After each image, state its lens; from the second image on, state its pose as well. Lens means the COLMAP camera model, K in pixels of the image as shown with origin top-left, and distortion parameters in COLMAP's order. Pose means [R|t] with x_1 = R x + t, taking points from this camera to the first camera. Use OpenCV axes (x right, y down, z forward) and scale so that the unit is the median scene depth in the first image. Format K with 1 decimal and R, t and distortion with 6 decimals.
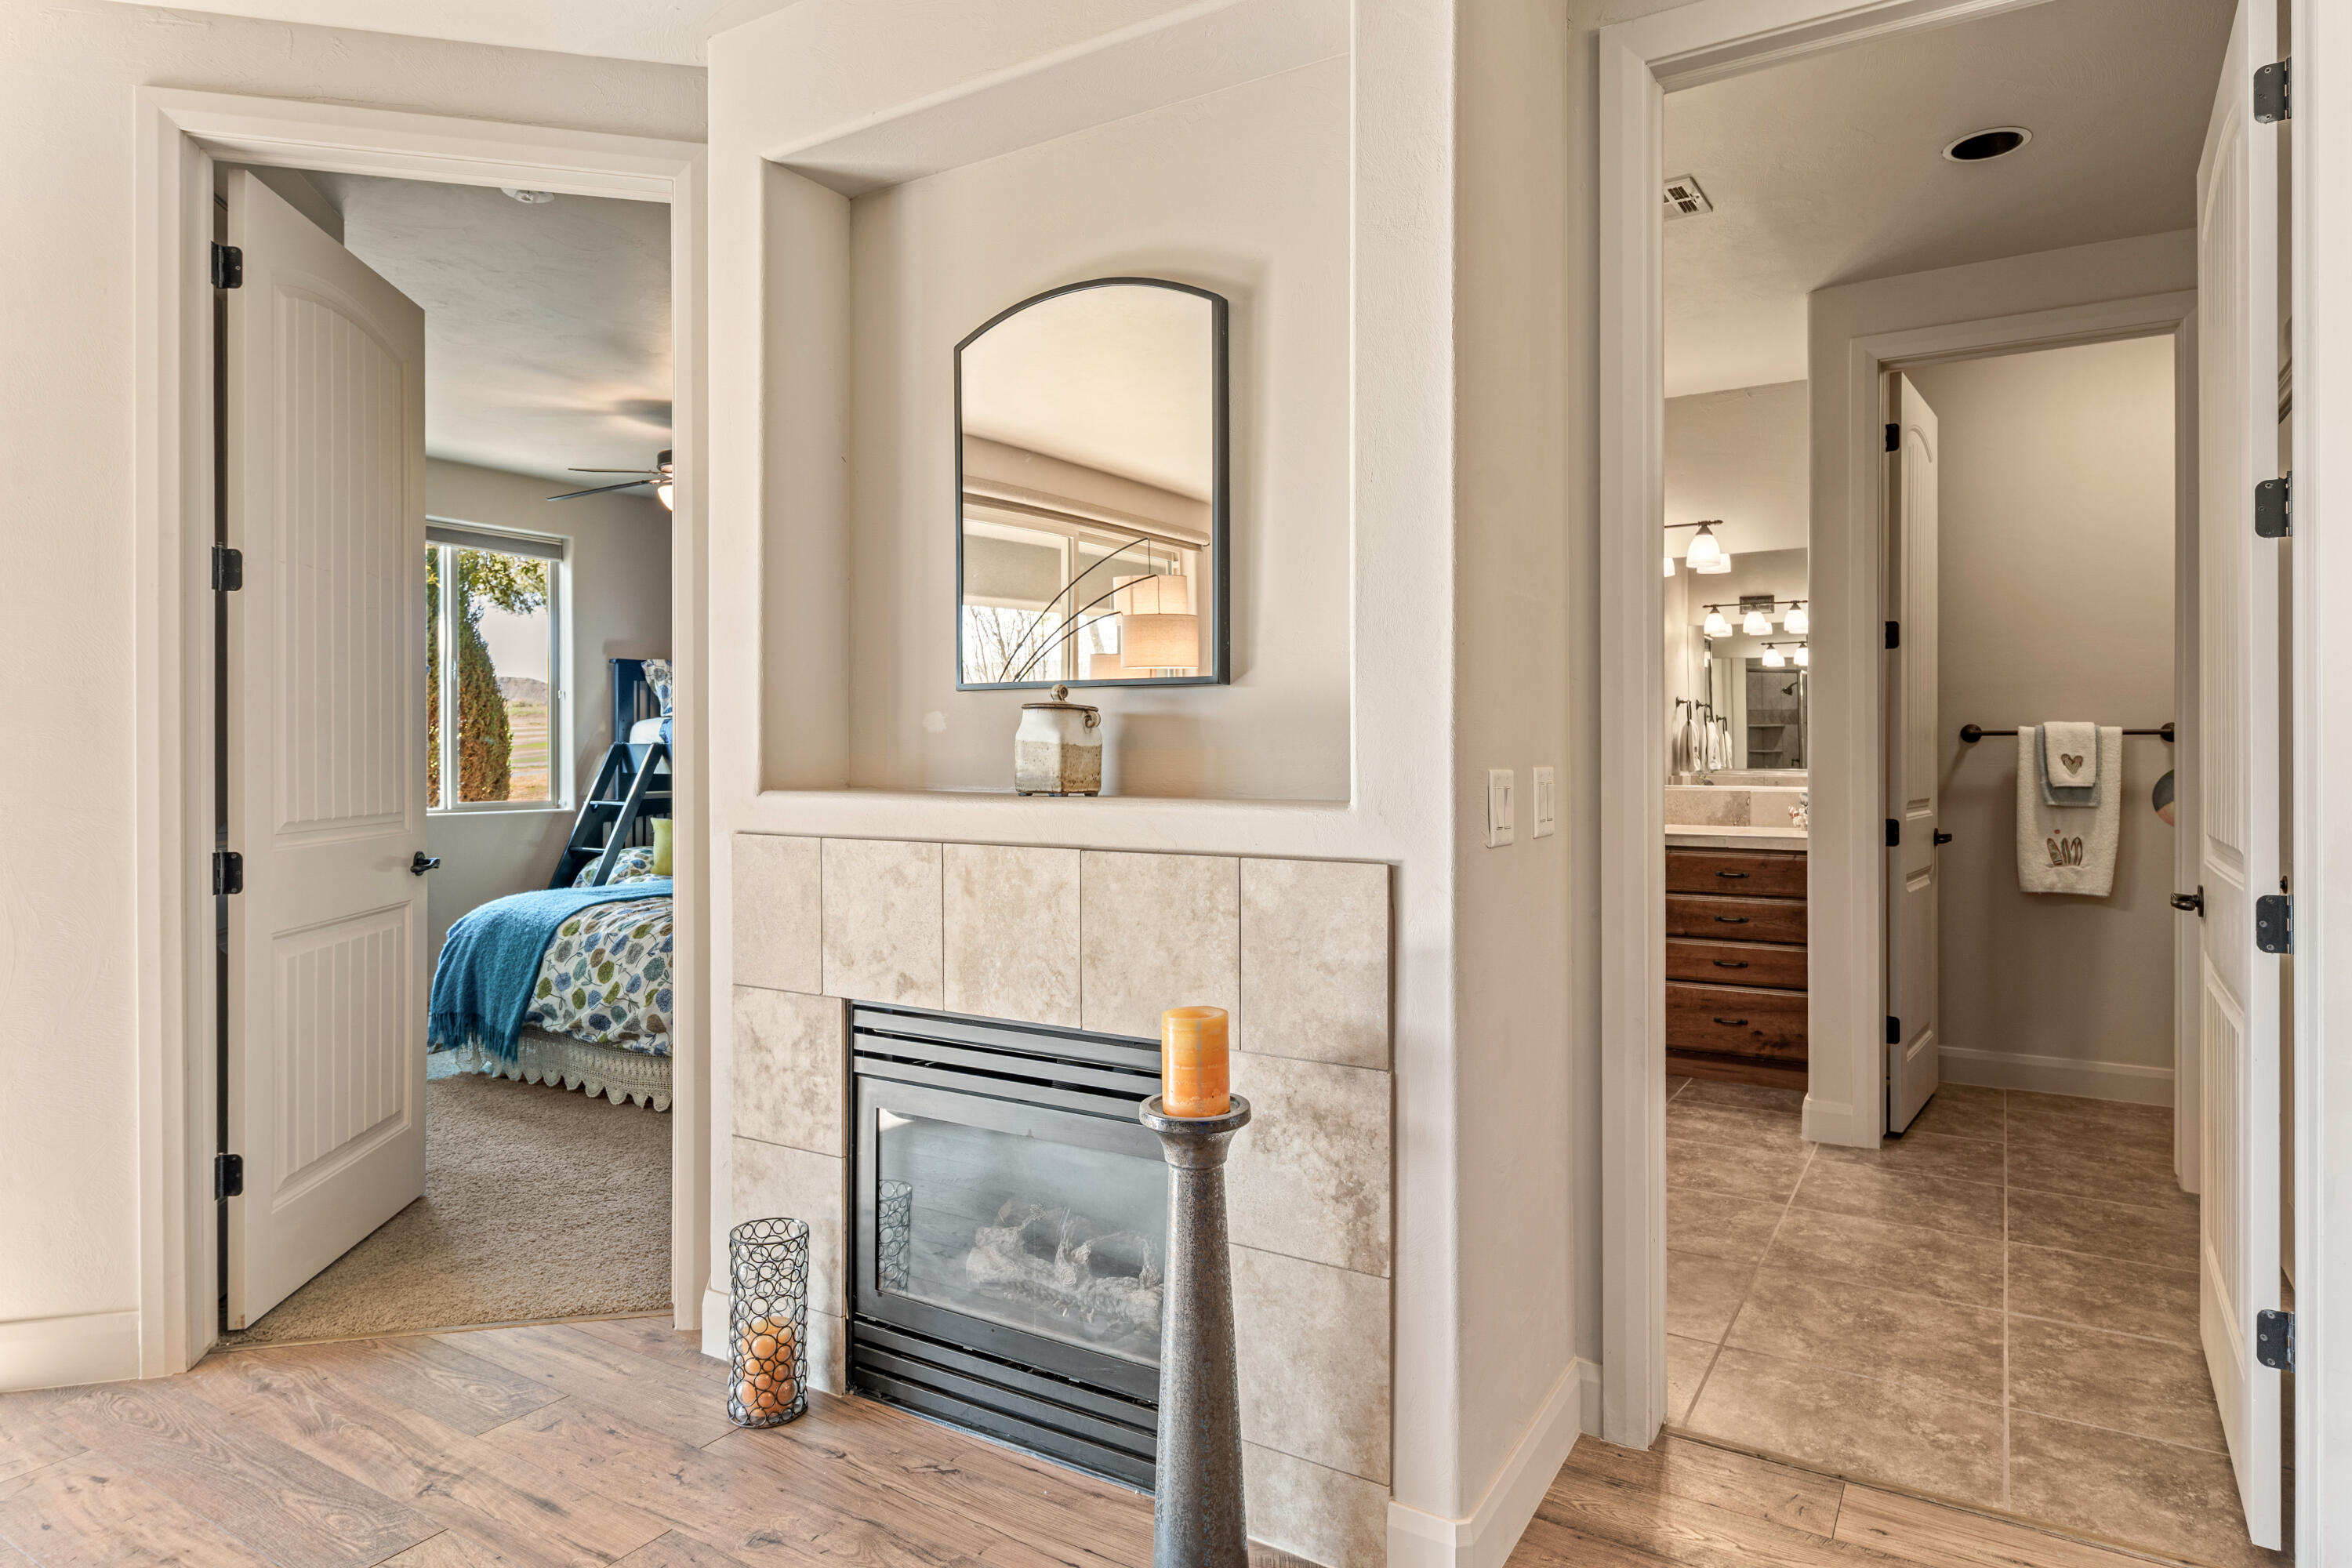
lens RADIAL K [[1382.9, 0, 1173.1], [0, 1382.9, 764.0], [0, 0, 1]] dist [0.004949, -0.000501]
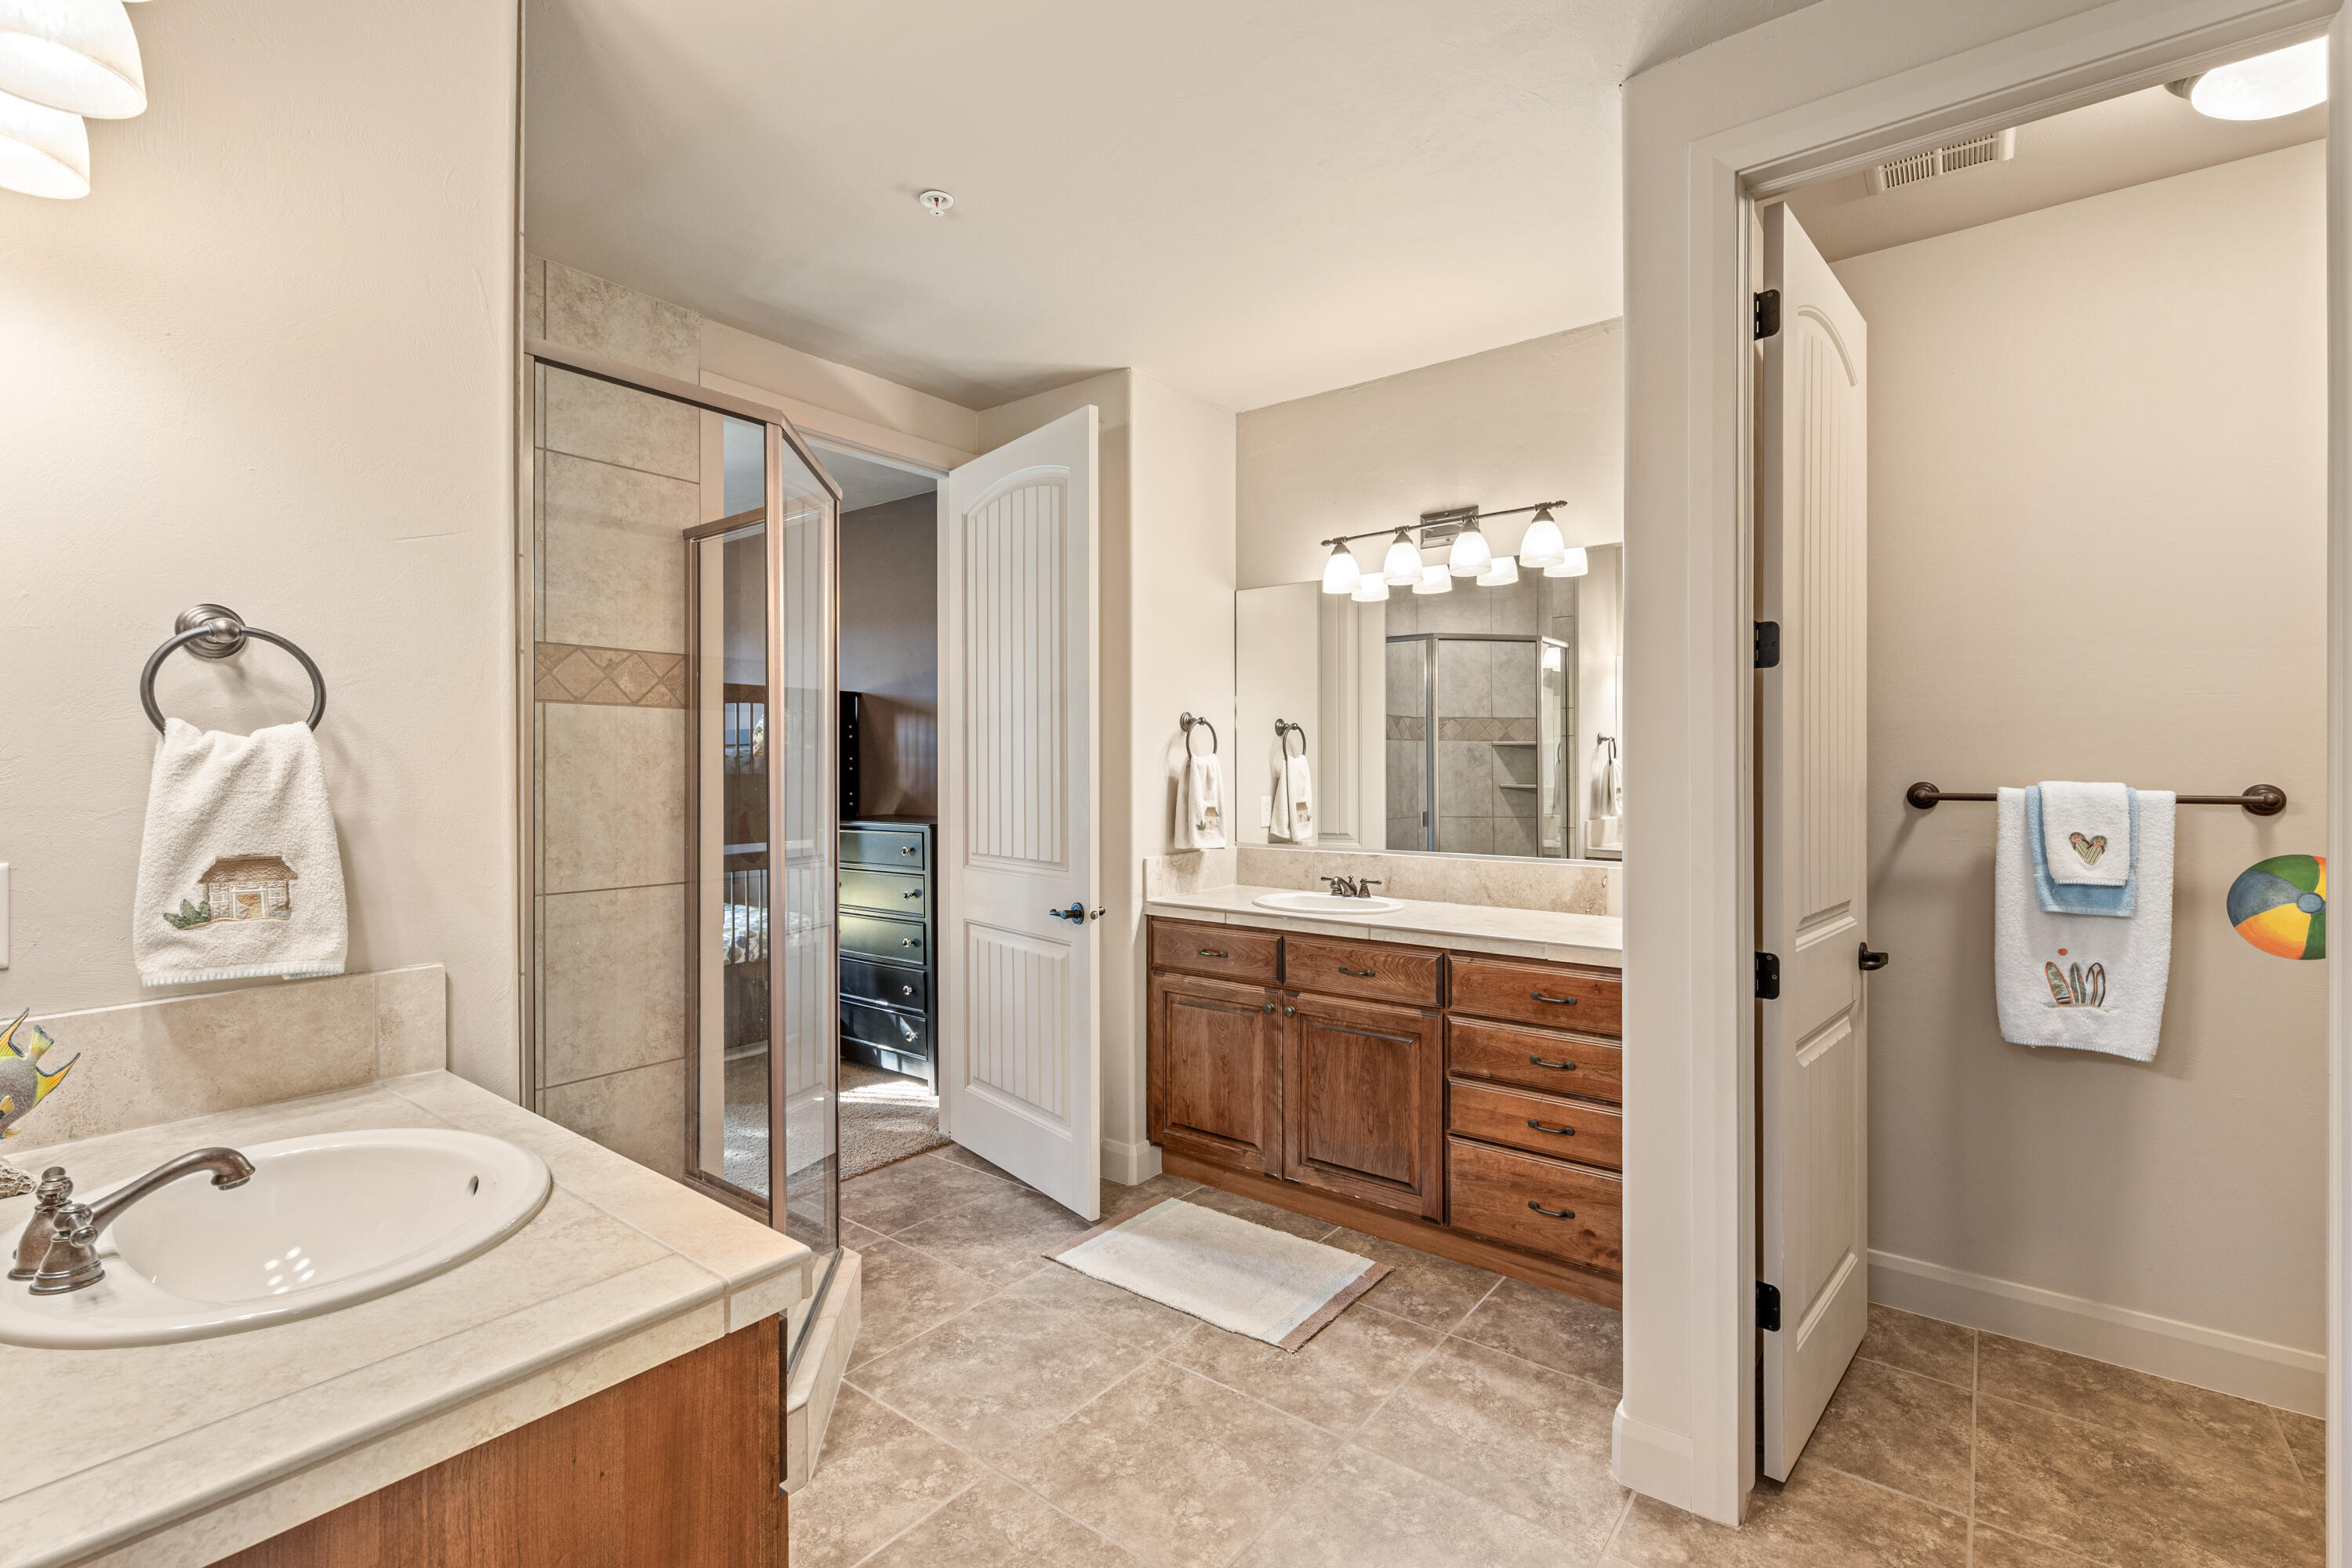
lens RADIAL K [[1072.0, 0, 1176.3], [0, 1072.0, 775.3], [0, 0, 1]] dist [0.001338, 0.000692]
pose [[0.993835, 0.002077, -0.110853, 0.284584], [-0.002464, 0.999991, -0.003350, -0.030961], [0.110845, 0.003603, 0.993831, 0.459414]]
